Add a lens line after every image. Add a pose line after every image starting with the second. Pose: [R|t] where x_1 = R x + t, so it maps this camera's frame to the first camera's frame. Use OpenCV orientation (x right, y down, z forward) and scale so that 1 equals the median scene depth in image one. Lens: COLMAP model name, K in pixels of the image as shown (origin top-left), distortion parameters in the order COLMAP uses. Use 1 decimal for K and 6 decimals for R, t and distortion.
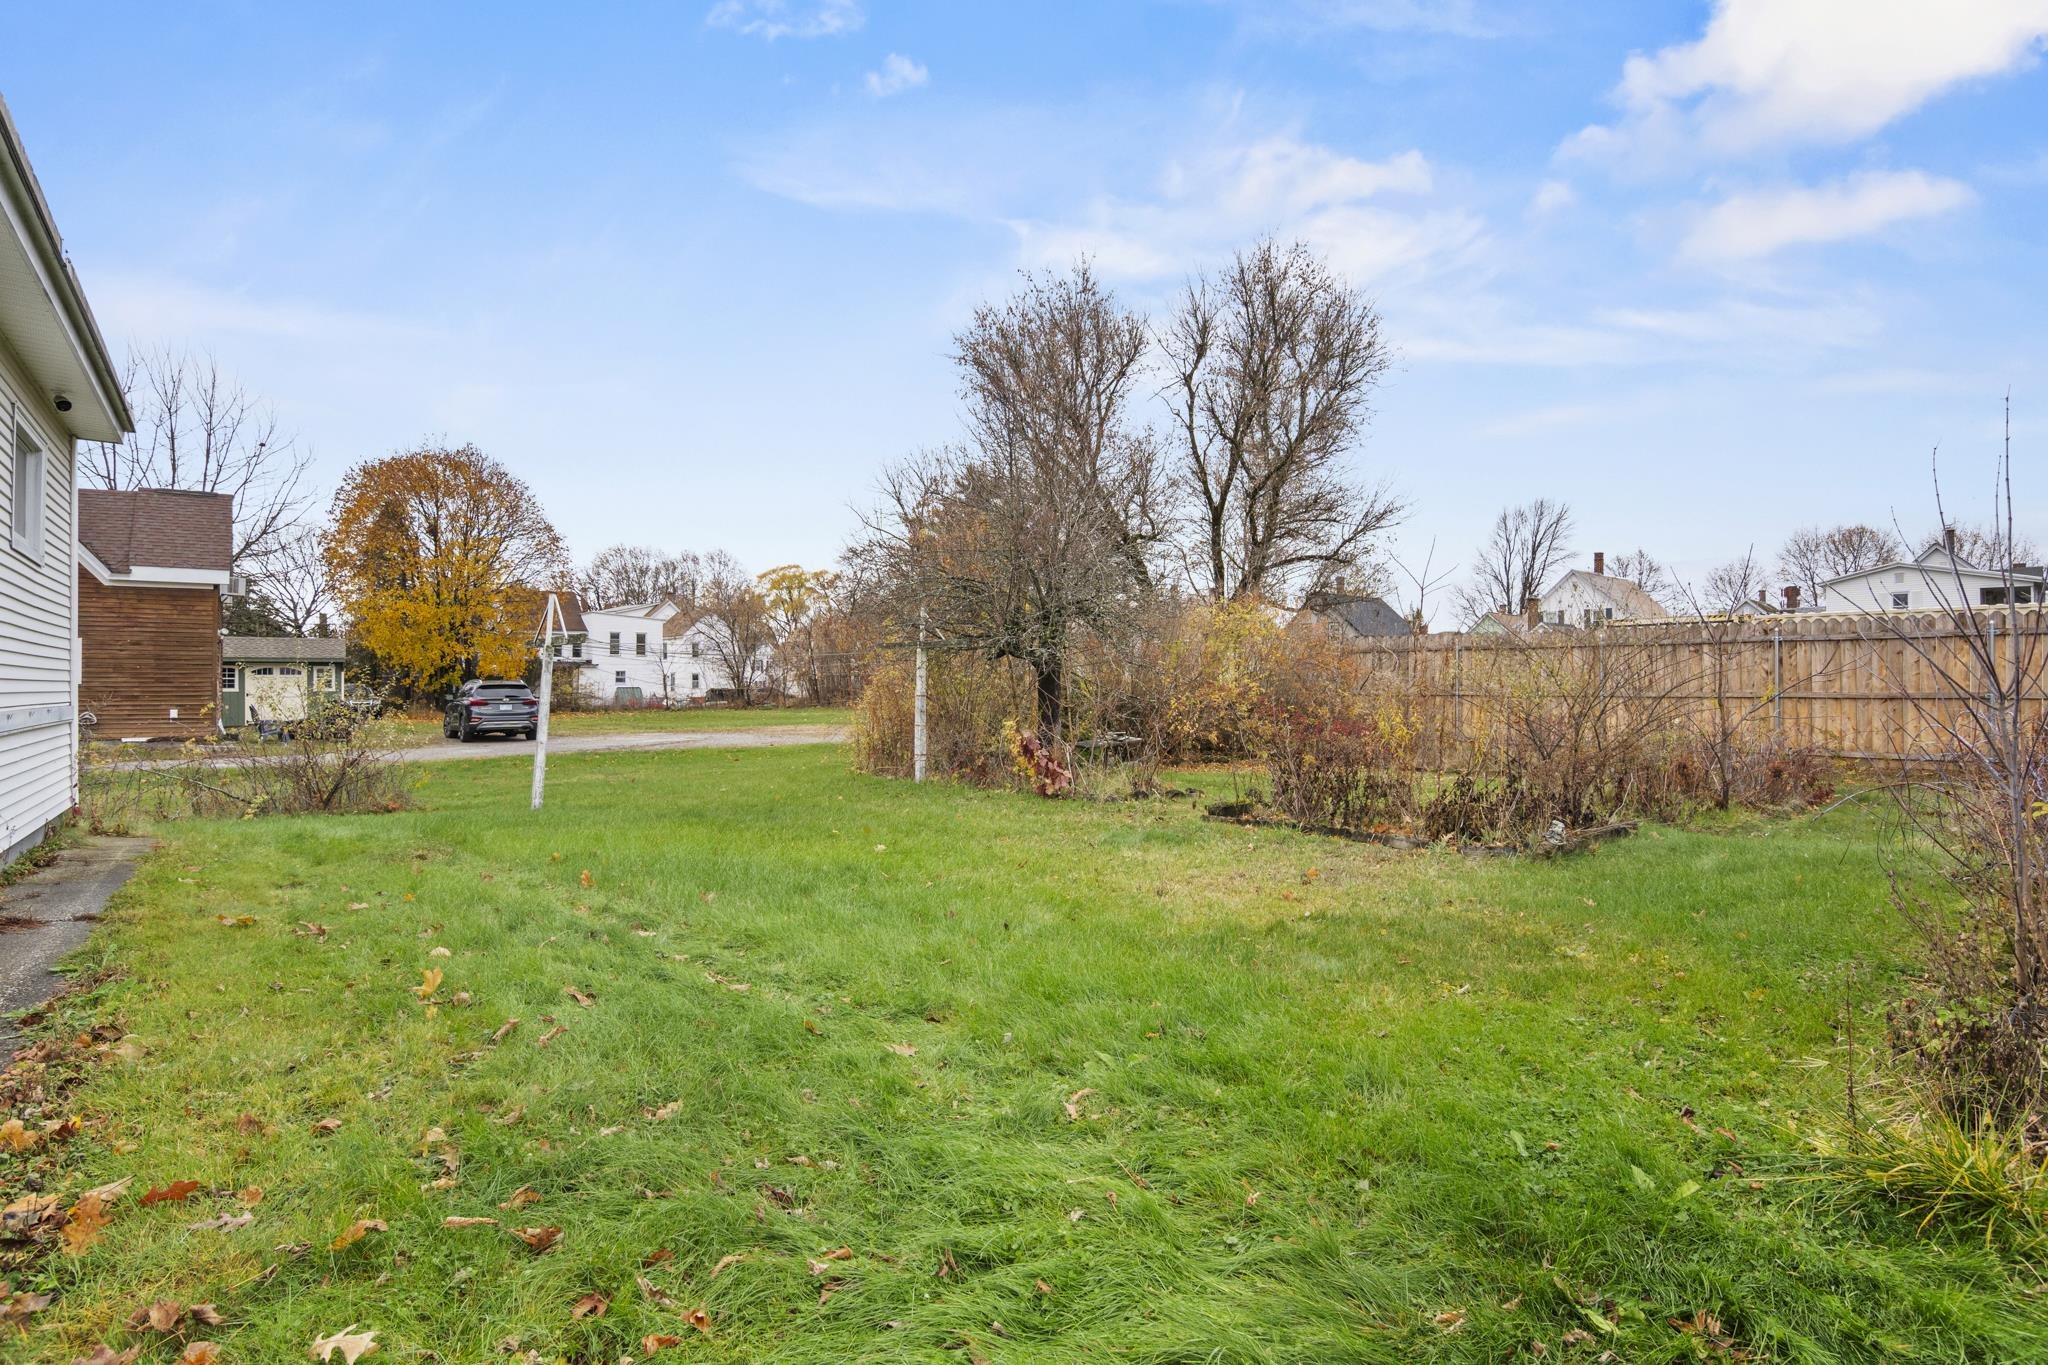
lens RADIAL K [[1013.9, 0, 1016.3], [0, 1013.9, 677.3], [0, 0, 1]] dist [-0.022614, -0.001647]
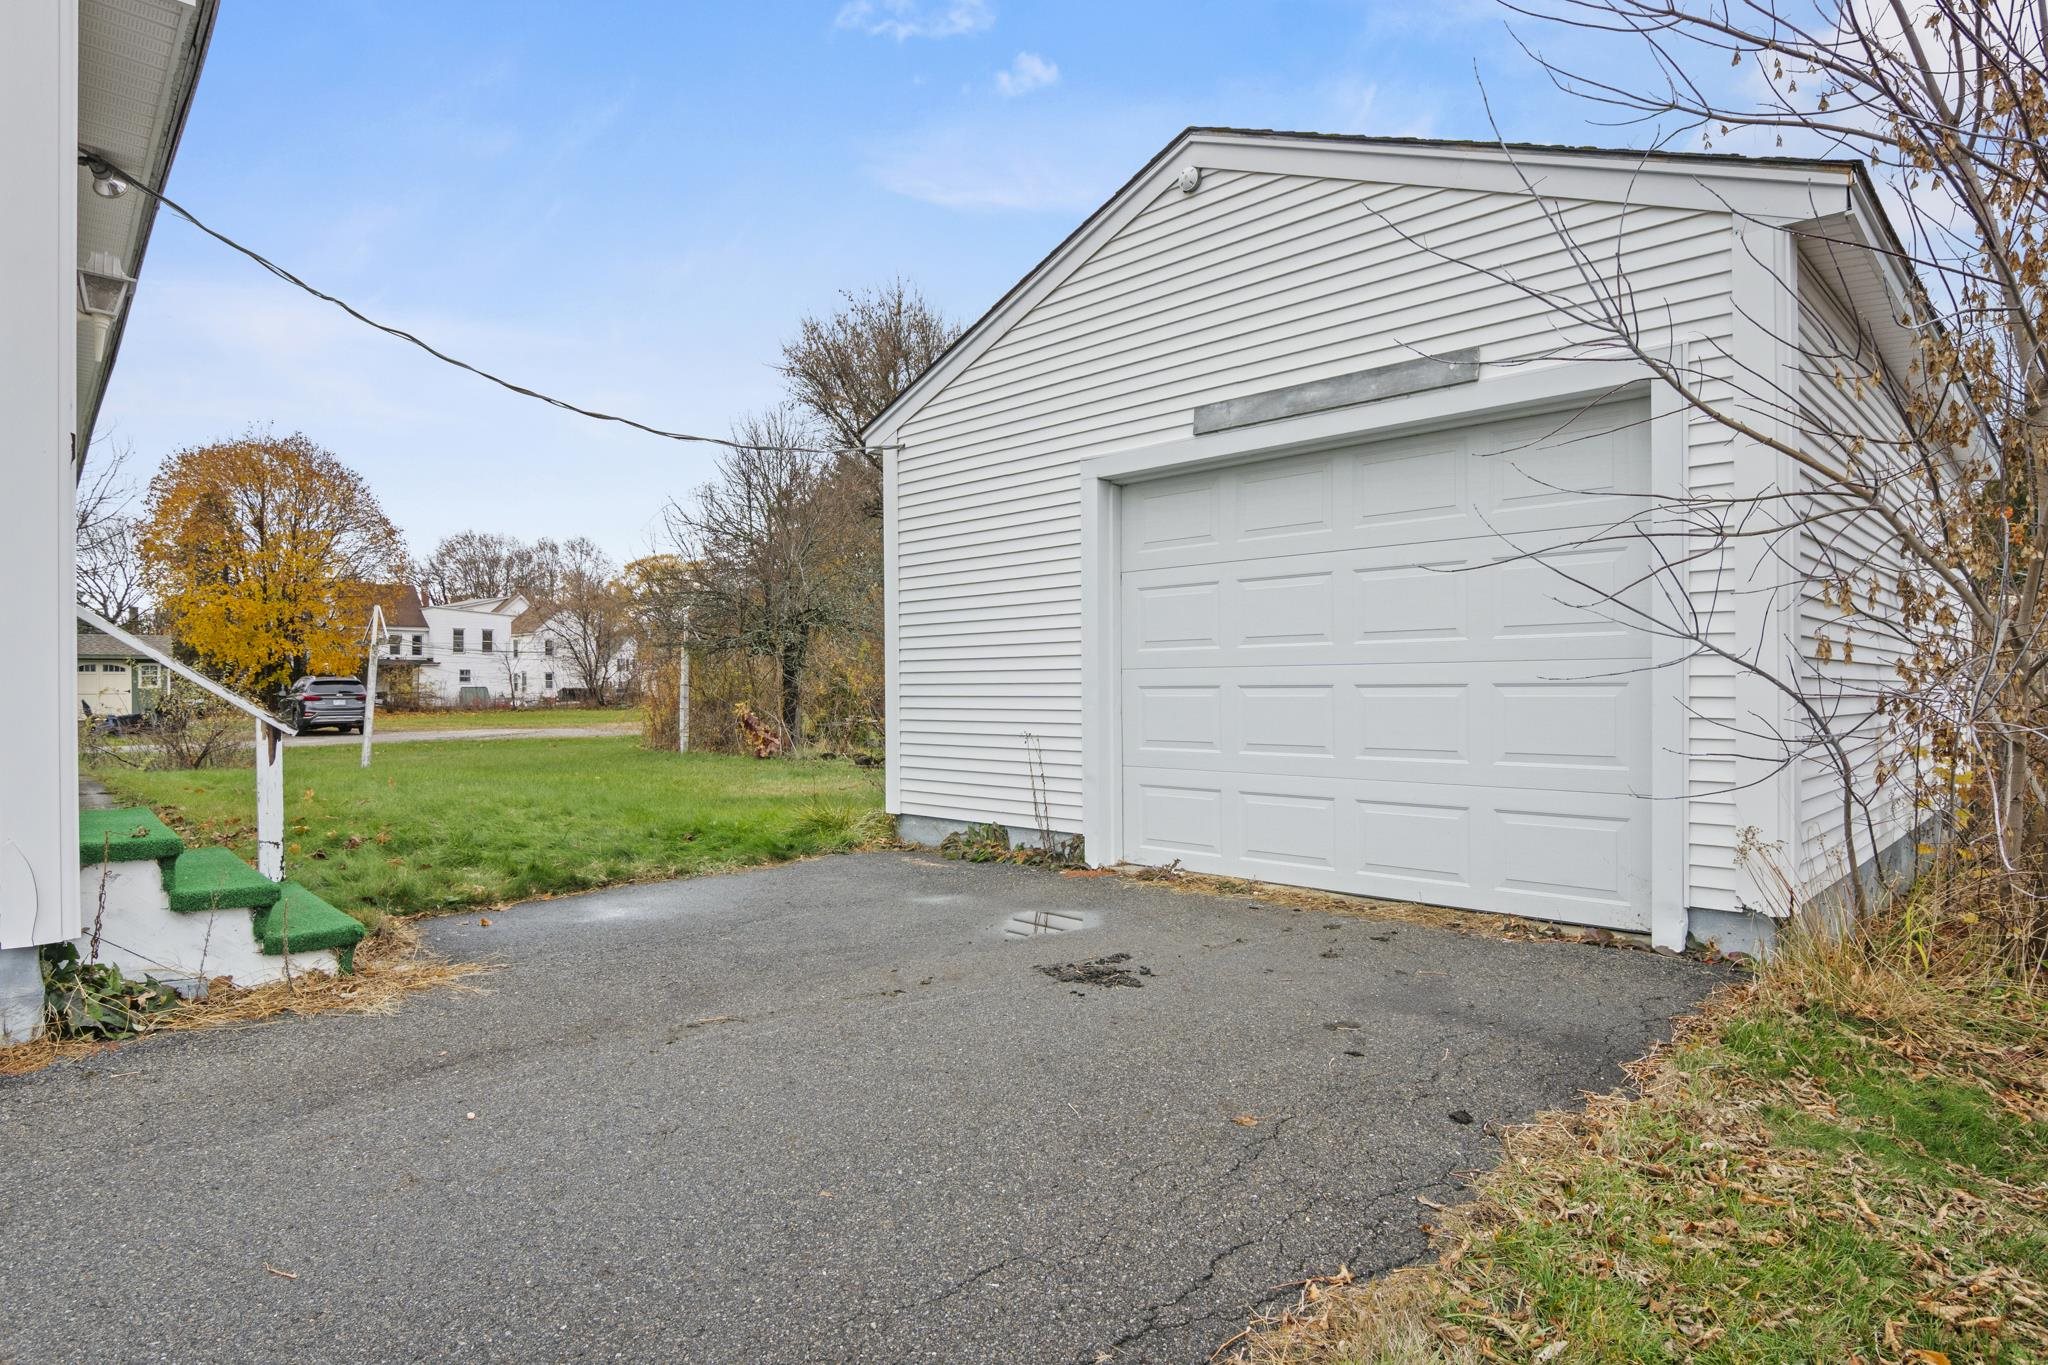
lens RADIAL K [[1126.7, 0, 1015.7], [0, 1126.7, 685.6], [0, 0, 1]] dist [-0.018090, -0.000075]
pose [[0.997131, -0.000709, 0.075692, 0.056067], [0.000215, 0.999979, 0.006531, 0.002613], [-0.075695, -0.006496, 0.997110, -0.111969]]
